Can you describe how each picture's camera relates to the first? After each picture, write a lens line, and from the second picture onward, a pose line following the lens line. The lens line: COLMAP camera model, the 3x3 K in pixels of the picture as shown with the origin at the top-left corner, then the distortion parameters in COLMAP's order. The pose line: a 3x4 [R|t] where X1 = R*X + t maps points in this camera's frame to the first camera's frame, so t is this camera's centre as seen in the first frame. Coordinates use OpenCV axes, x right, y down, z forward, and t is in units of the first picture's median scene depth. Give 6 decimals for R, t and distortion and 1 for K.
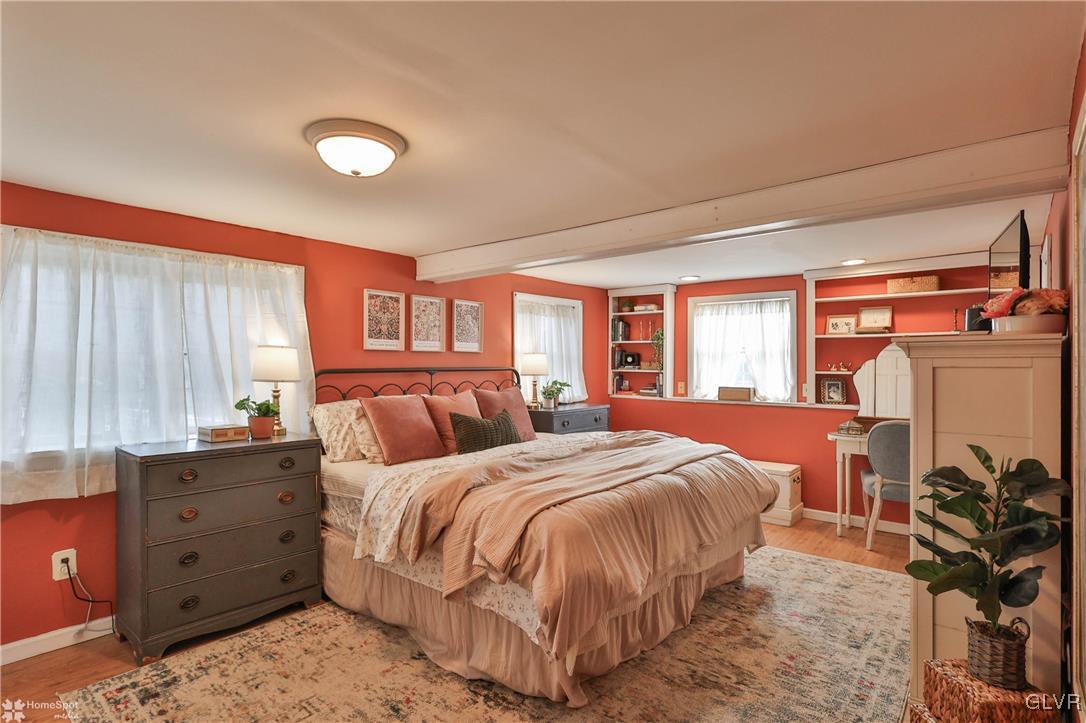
lens RADIAL K [[545.2, 0, 543.0], [0, 545.2, 361.5], [0, 0, 1]] dist [0.000366, -0.000304]
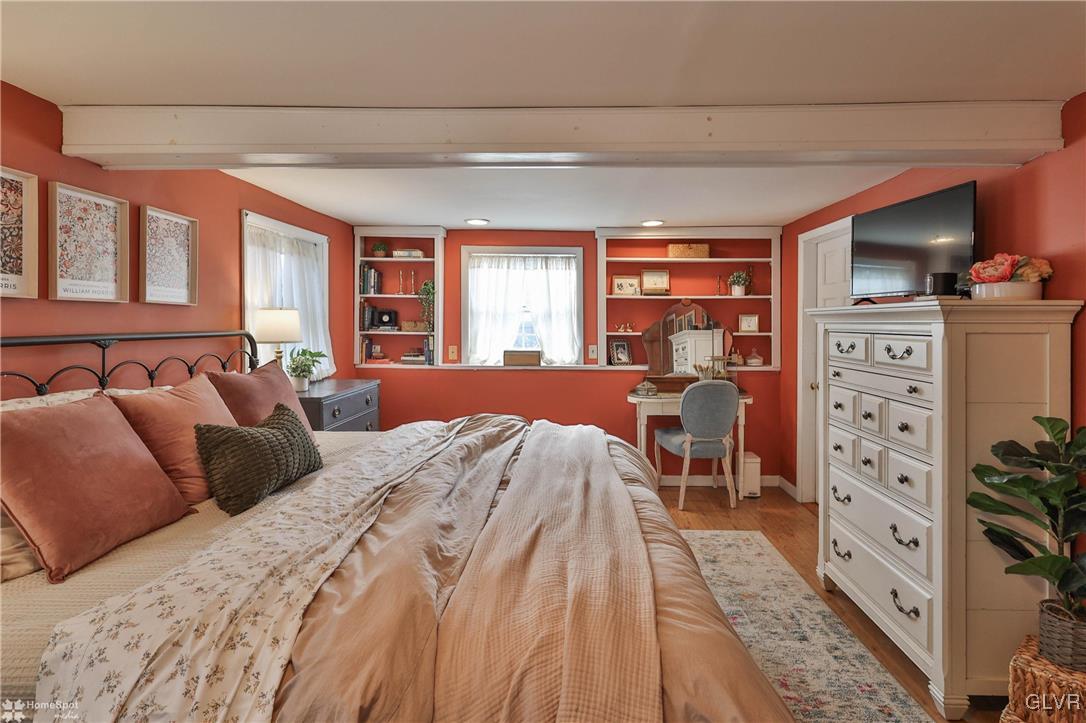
lens RADIAL K [[533.5, 0, 546.8], [0, 533.5, 323.9], [0, 0, 1]] dist [0.002201, -0.000211]
pose [[0.776650, -0.000565, 0.629933, -0.175466], [-0.005678, 0.999953, 0.007898, -0.003762], [-0.629907, -0.009710, 0.776610, 0.318898]]
